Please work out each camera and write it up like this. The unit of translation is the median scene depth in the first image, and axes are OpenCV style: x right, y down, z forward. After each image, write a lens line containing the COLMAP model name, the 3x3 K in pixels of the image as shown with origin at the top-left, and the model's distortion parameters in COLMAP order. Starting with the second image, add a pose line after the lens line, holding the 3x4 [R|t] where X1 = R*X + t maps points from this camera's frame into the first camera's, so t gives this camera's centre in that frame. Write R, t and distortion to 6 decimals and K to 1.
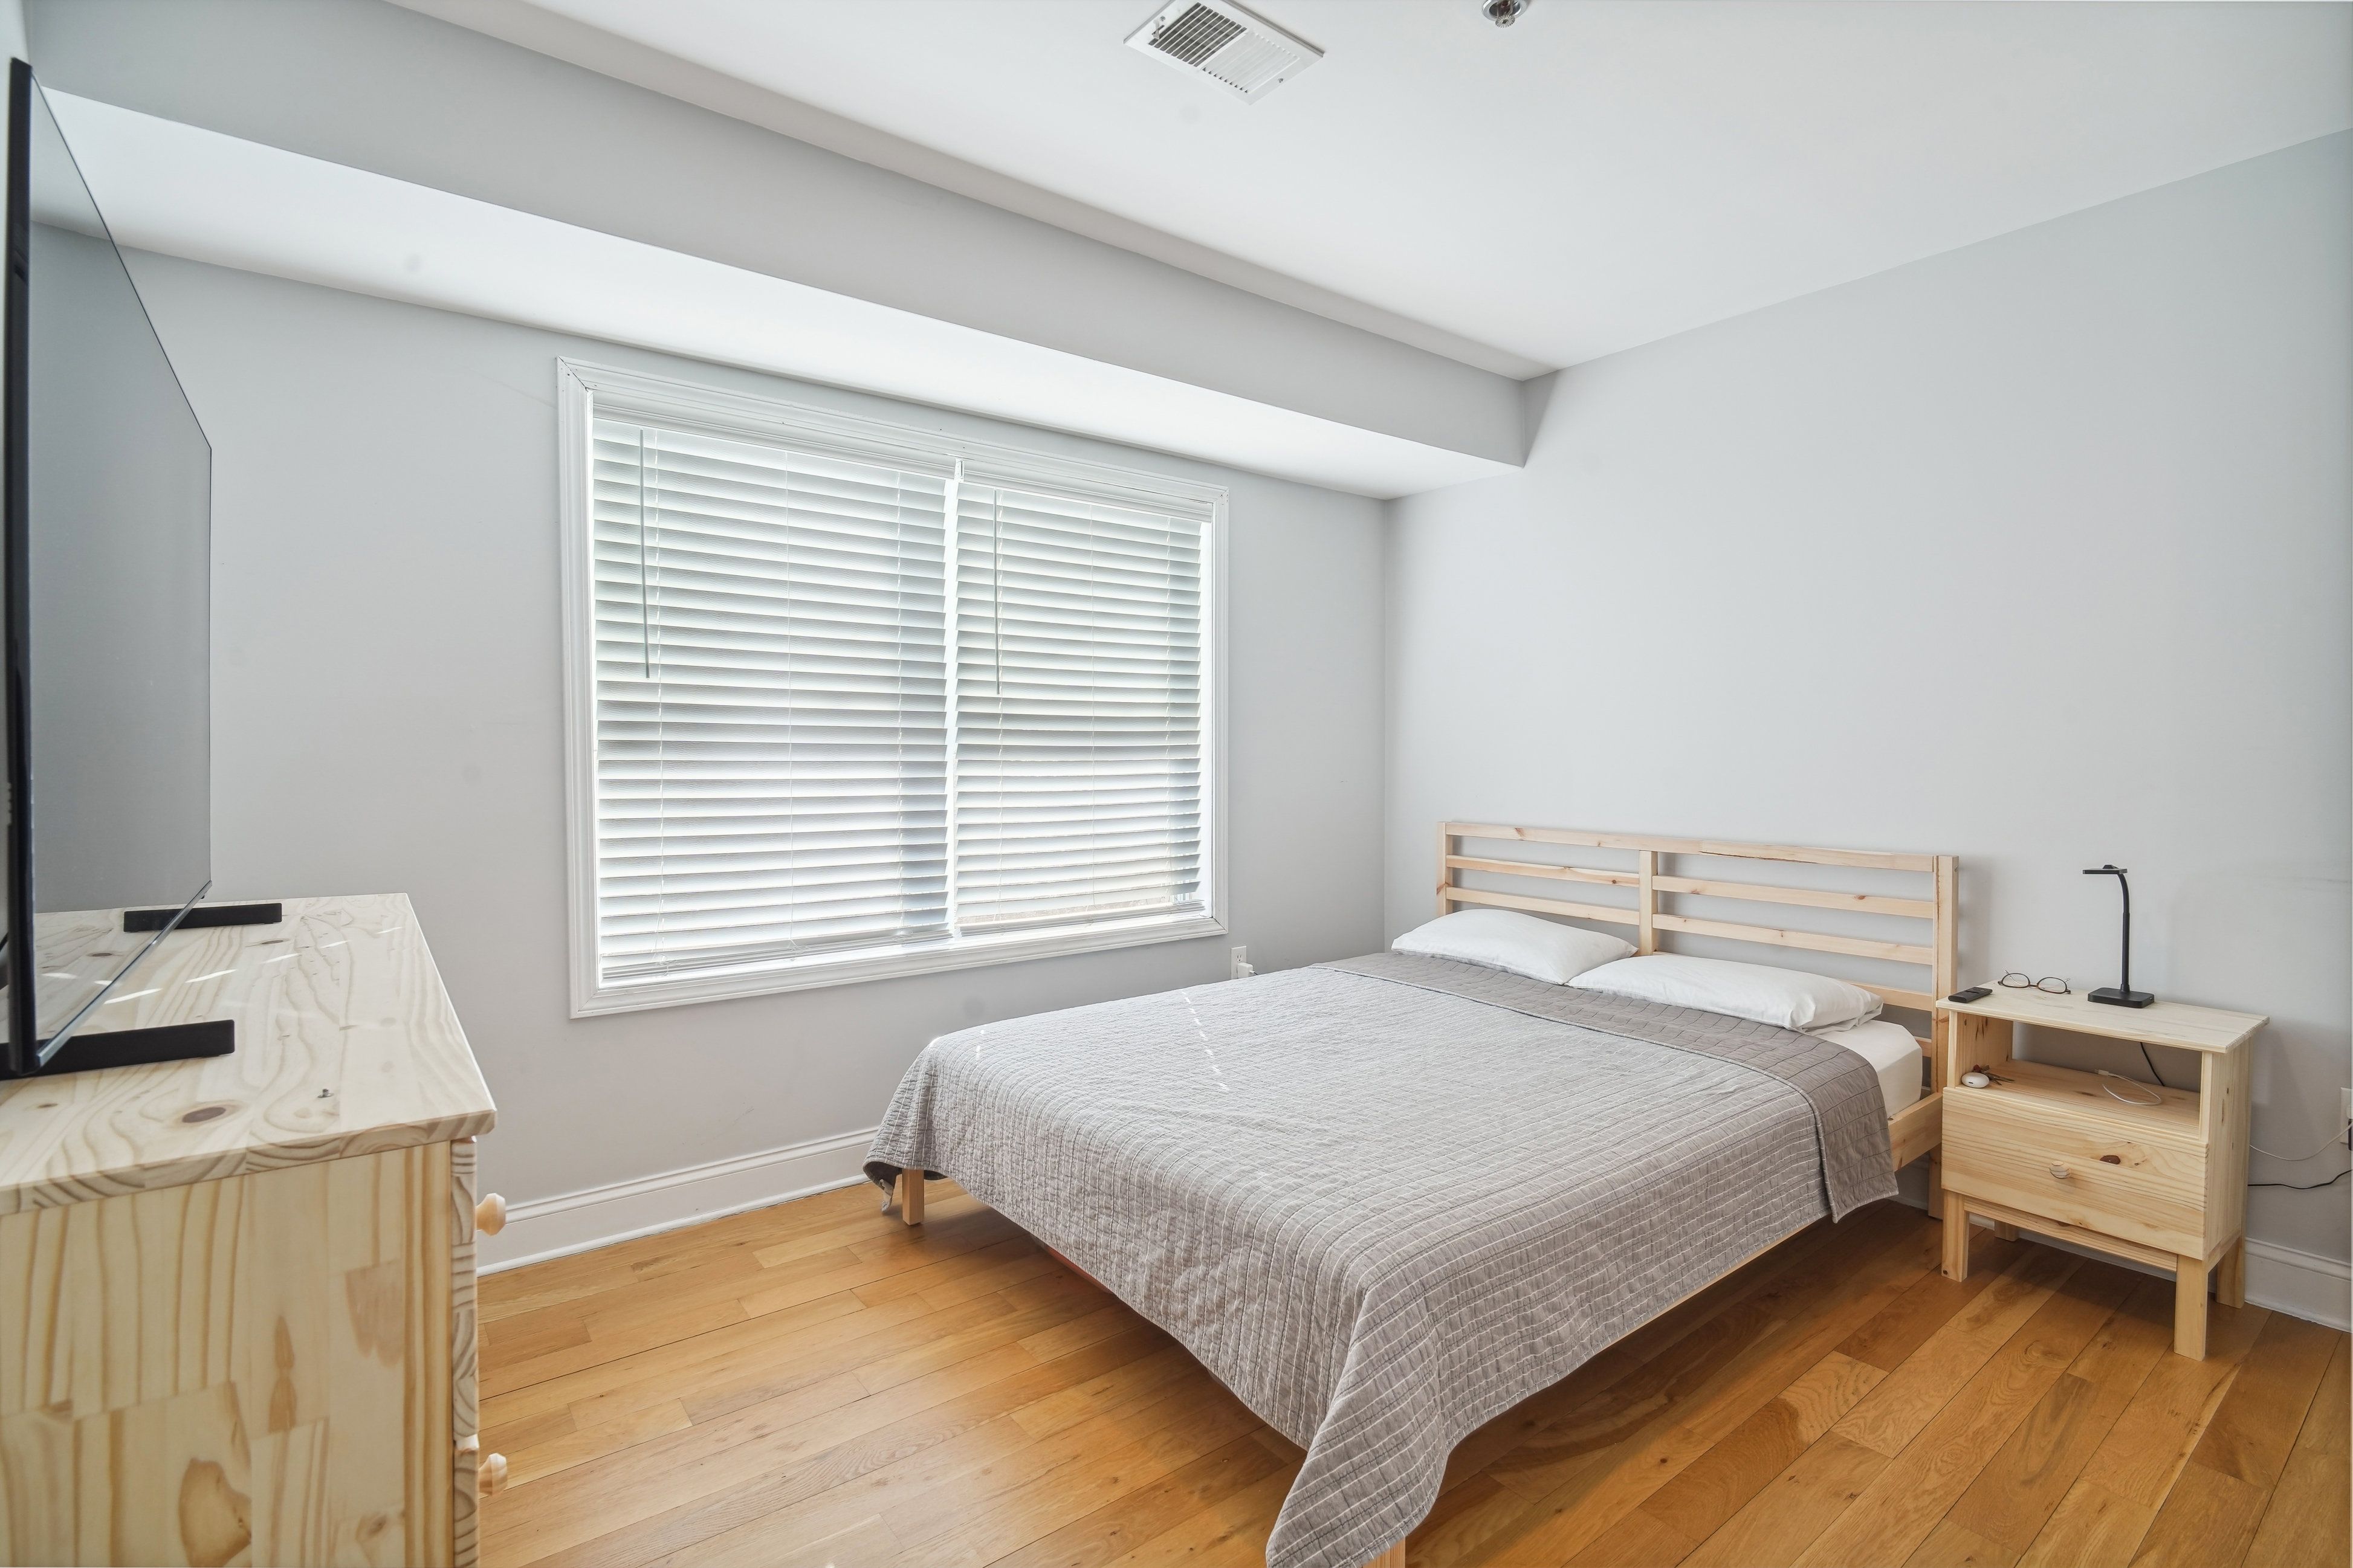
lens RADIAL K [[1089.5, 0, 1171.8], [0, 1089.5, 782.4], [0, 0, 1]] dist [0.002426, -0.000889]
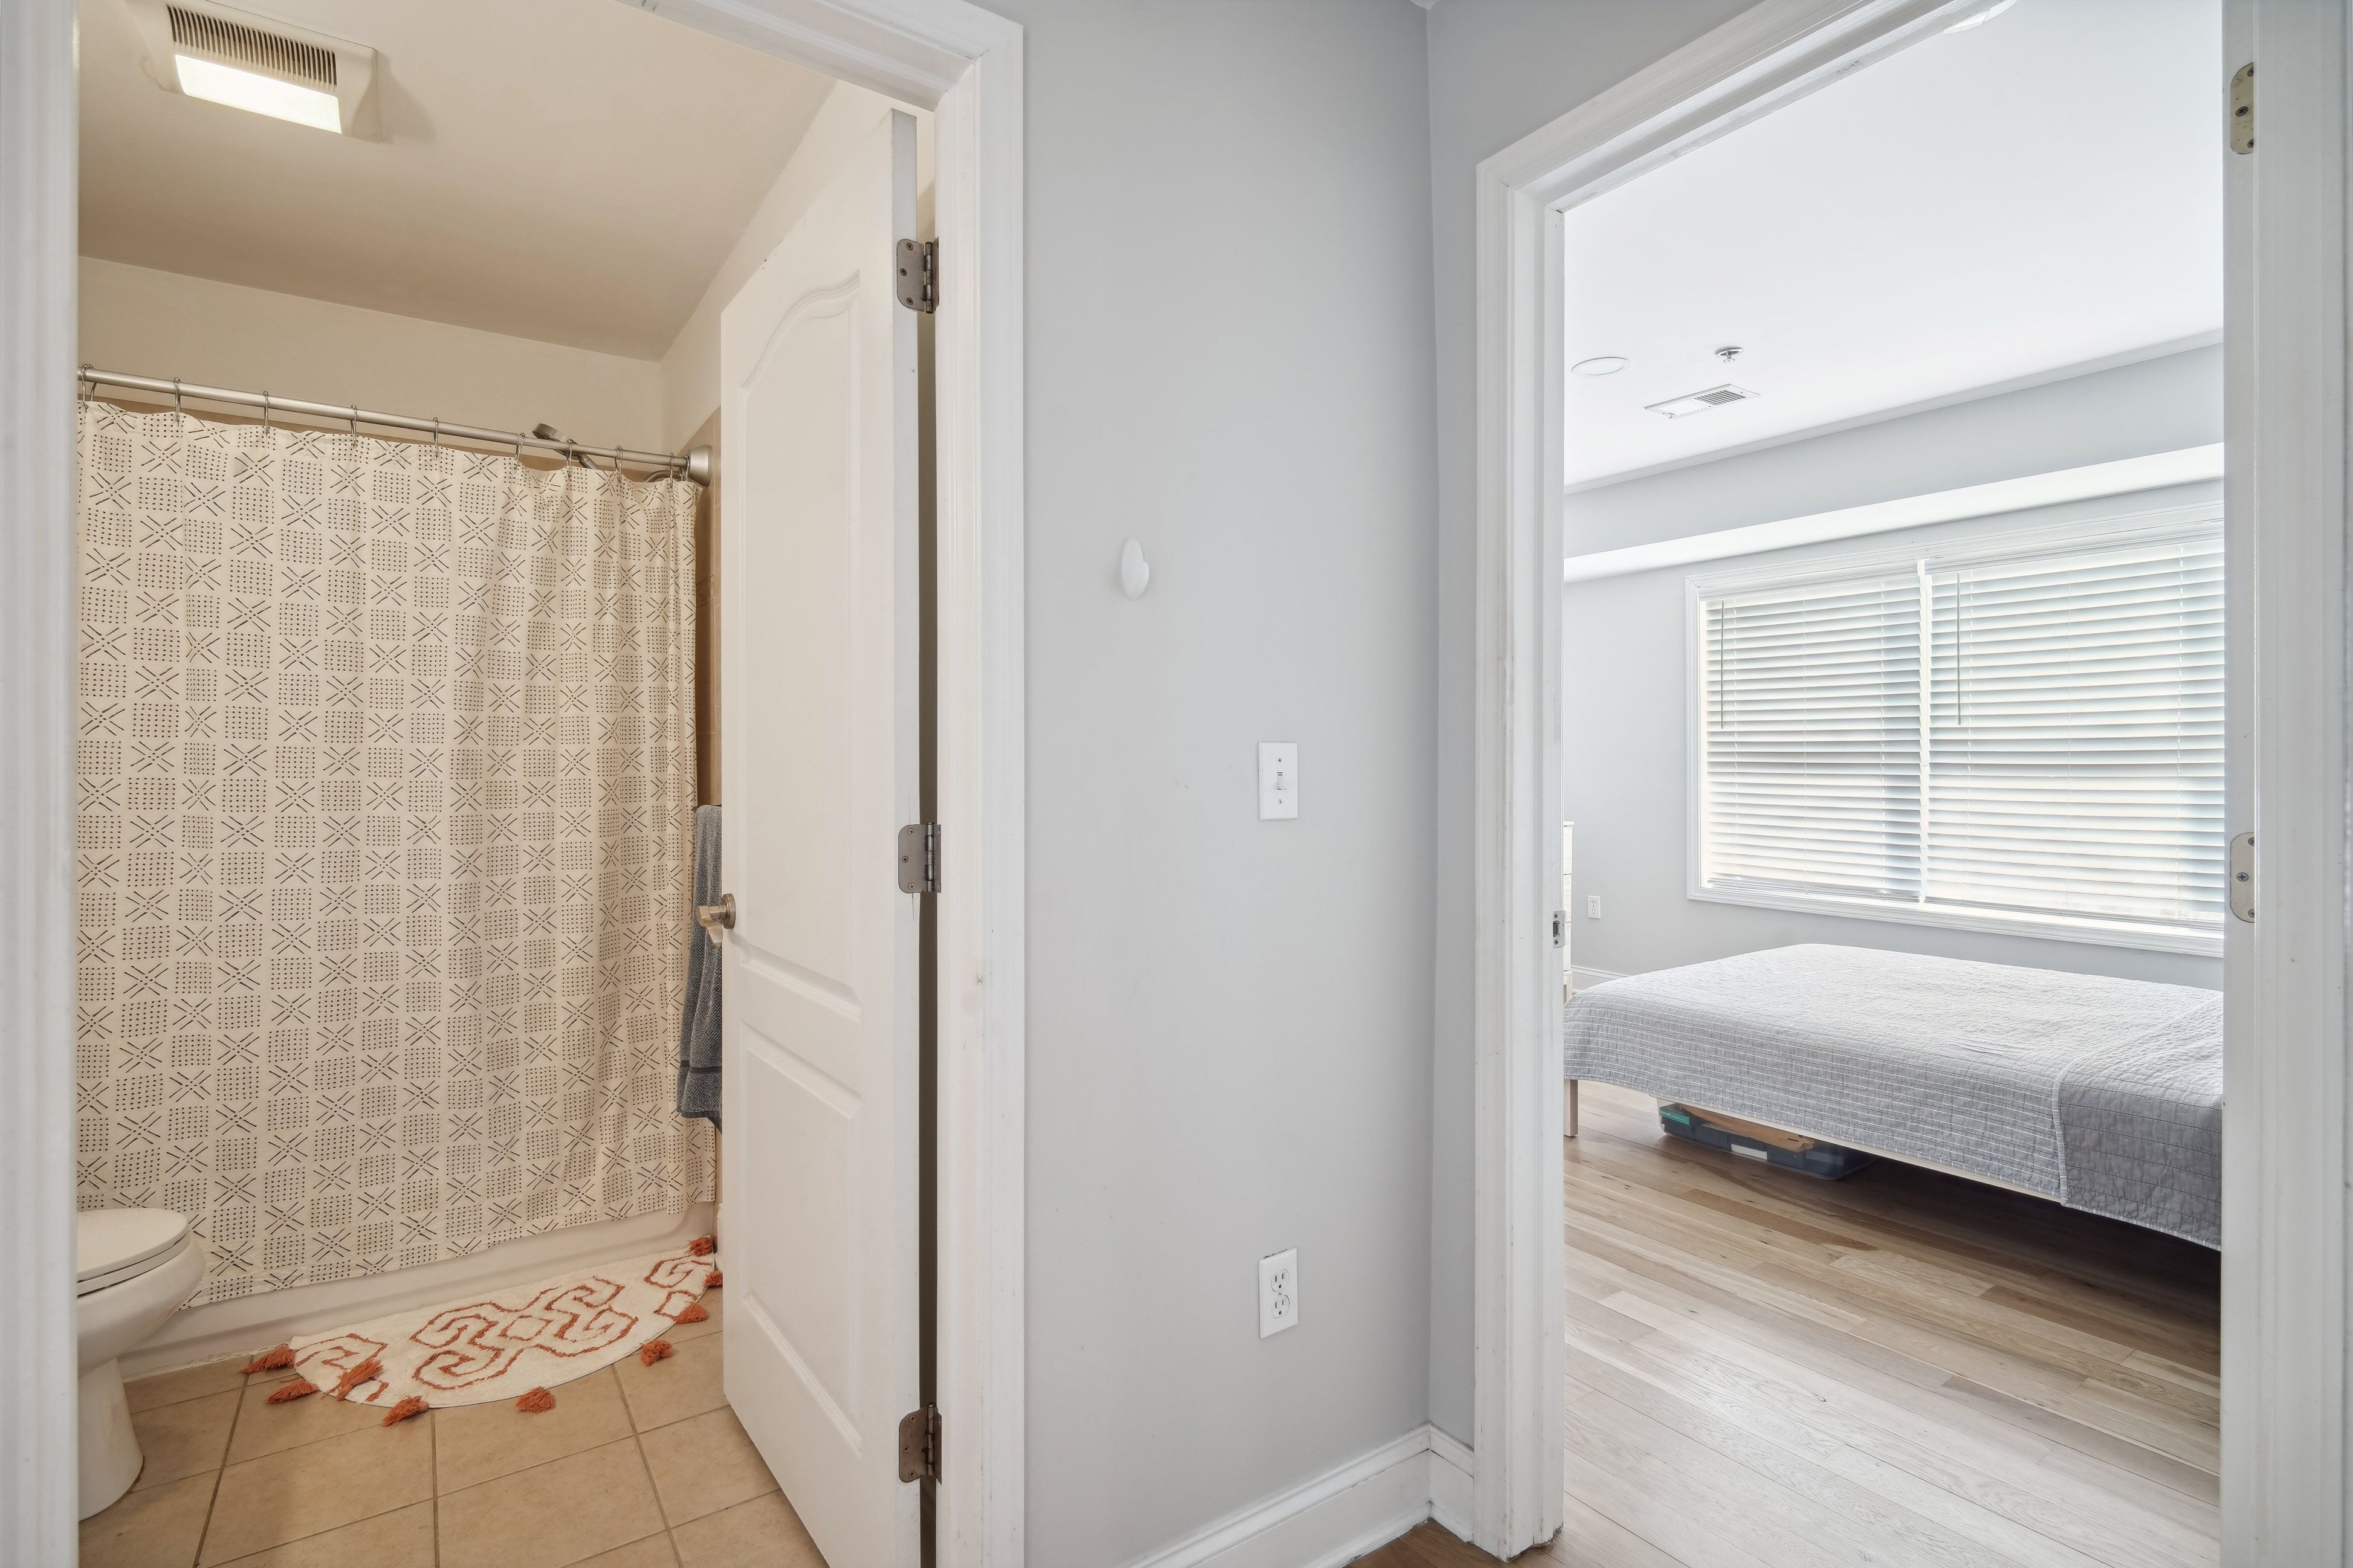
lens RADIAL K [[1125.4, 0, 1175.5], [0, 1125.4, 756.3], [0, 0, 1]] dist [-0.001745, -0.000796]
pose [[-0.051102, -0.006895, -0.998670, 1.283691], [-0.031709, 0.999483, -0.005278, -0.005357], [0.998190, 0.031397, -0.051295, 0.120465]]
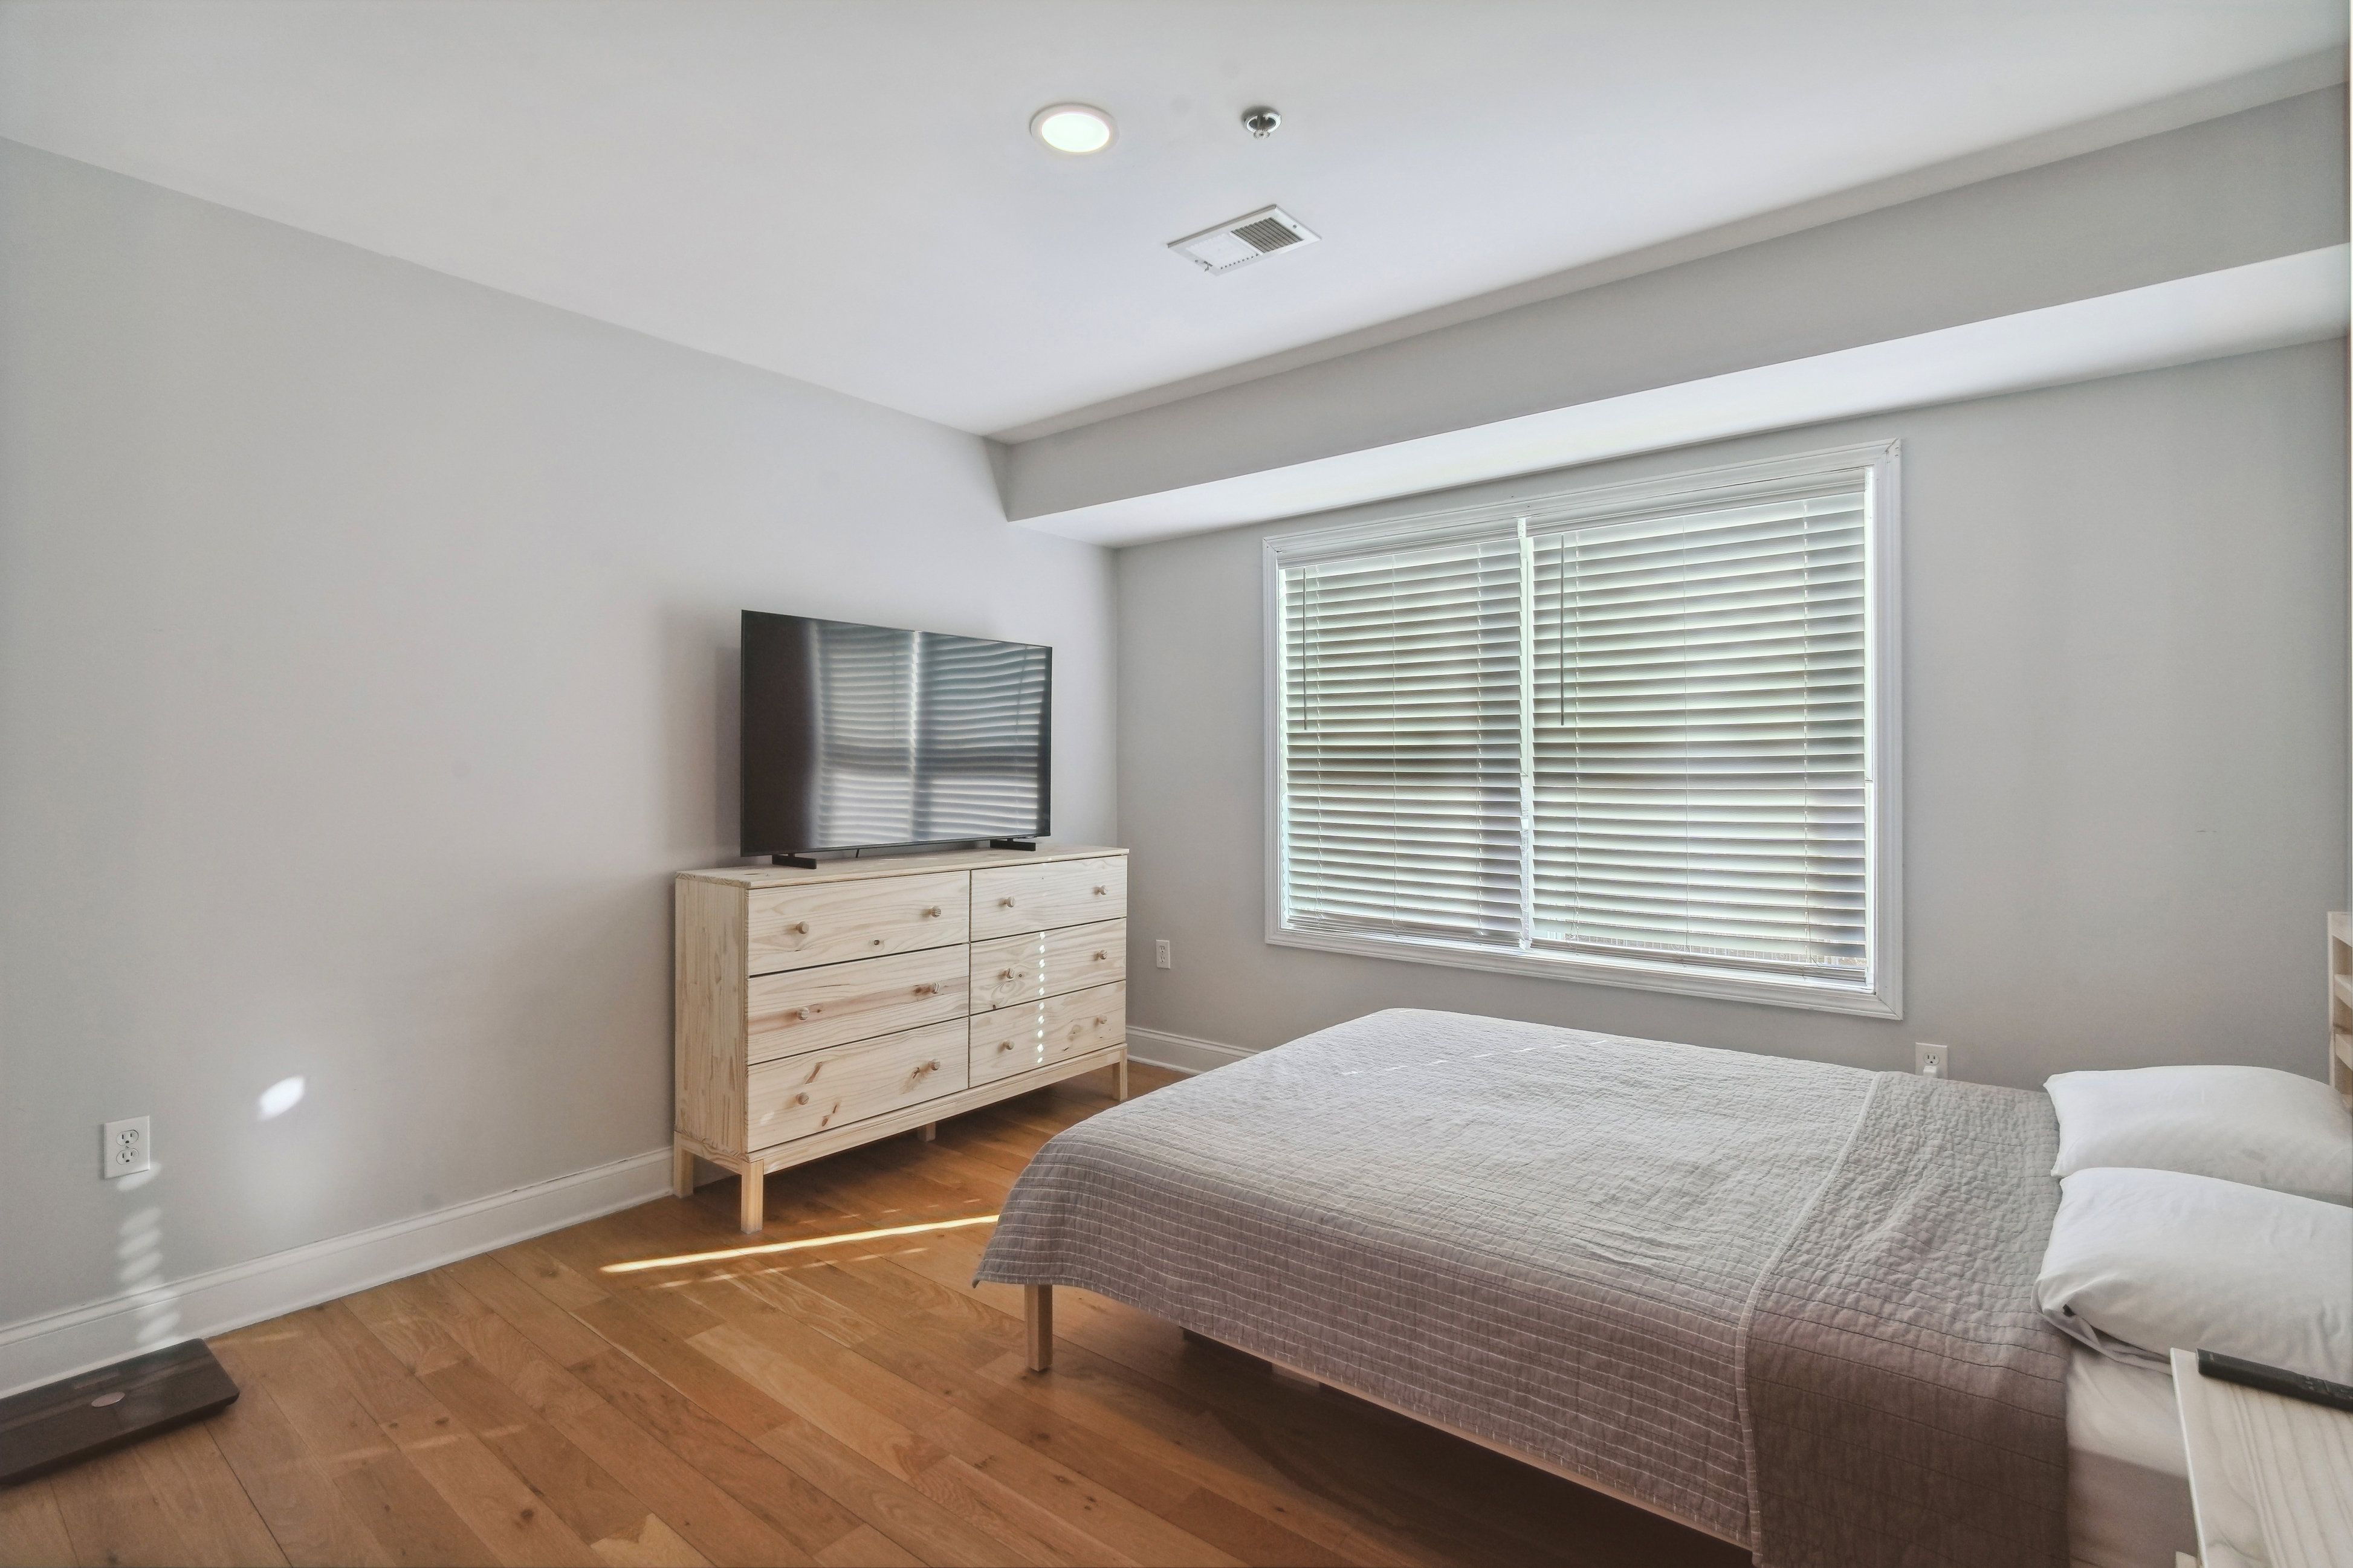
lens RADIAL K [[1125.4, 0, 1175.5], [0, 1125.4, 756.3], [0, 0, 1]] dist [-0.001745, -0.000796]
pose [[0.238575, -0.015038, -0.971008, 0.831448], [-0.029695, 0.999300, -0.022772, -0.014875], [0.970670, 0.034267, 0.237962, 0.380357]]
